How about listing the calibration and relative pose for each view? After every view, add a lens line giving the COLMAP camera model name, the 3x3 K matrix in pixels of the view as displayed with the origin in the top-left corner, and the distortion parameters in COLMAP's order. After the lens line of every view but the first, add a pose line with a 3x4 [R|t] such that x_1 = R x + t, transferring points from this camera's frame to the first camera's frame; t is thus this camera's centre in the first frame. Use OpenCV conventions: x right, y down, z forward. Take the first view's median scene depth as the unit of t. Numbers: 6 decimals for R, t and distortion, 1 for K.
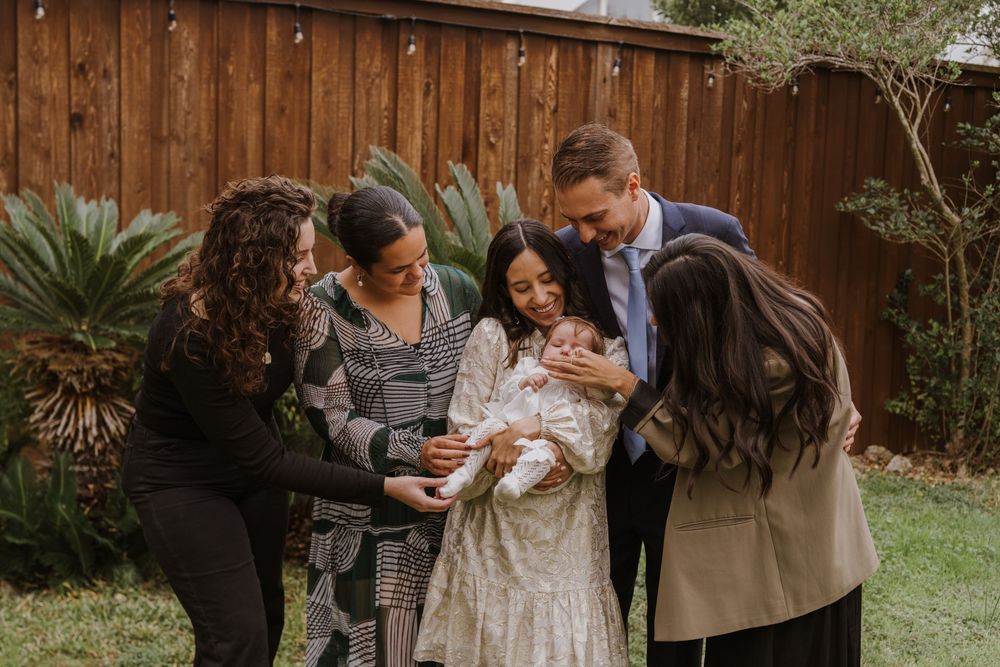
lens RADIAL K [[1452.3, 0, 518.8], [0, 1452.3, 331.7], [0, 0, 1]] dist [0.010683, 0.000000]
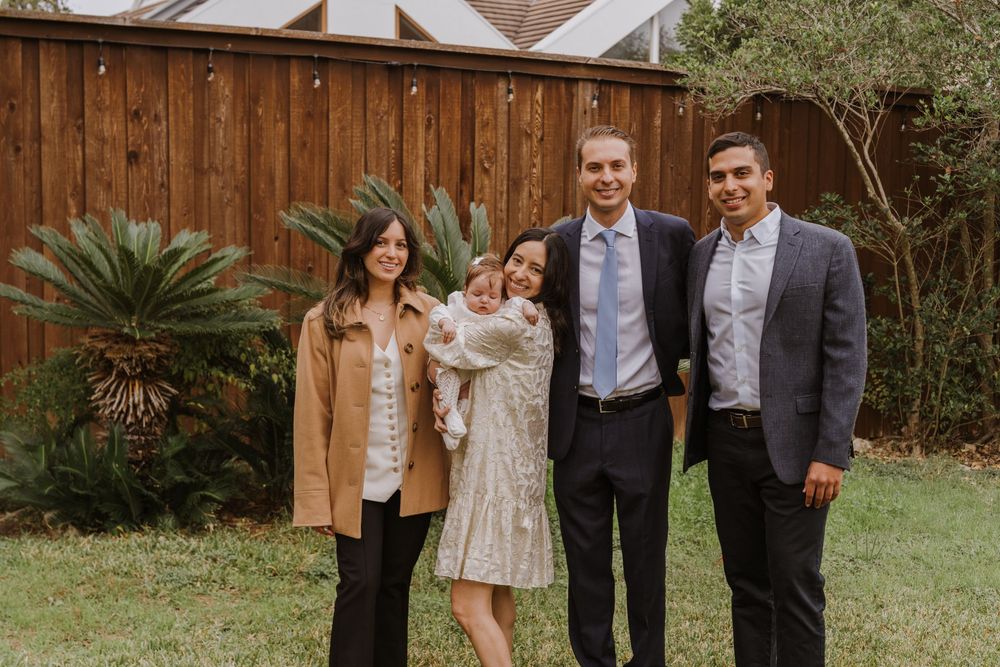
lens RADIAL K [[1452.3, 0, 508.2], [0, 1452.3, 333.1], [0, 0, 1]] dist [0.010683, 0.000000]
pose [[0.997666, -0.011819, -0.067246, 0.082377], [0.010939, 0.999850, -0.013431, 0.019688], [0.067394, 0.012664, 0.997646, -0.173371]]
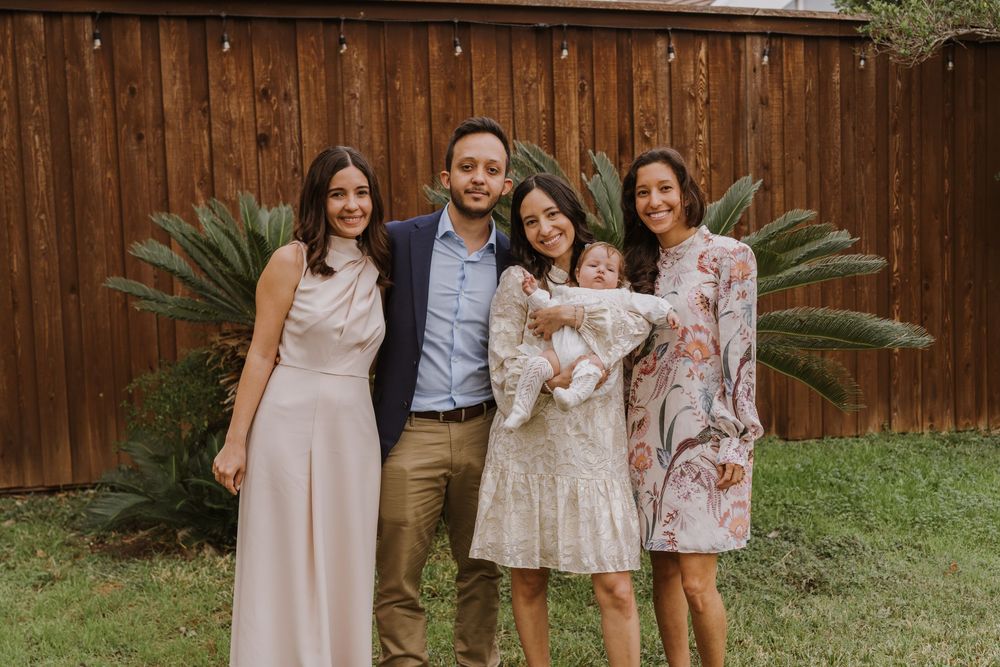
lens RADIAL K [[1452.3, 0, 506.4], [0, 1452.3, 331.5], [0, 0, 1]] dist [0.010683, 0.000000]
pose [[0.984967, -0.049381, -0.165533, 0.052644], [0.046334, 0.998679, -0.022218, 0.031934], [0.166412, 0.014214, 0.985954, -0.057195]]
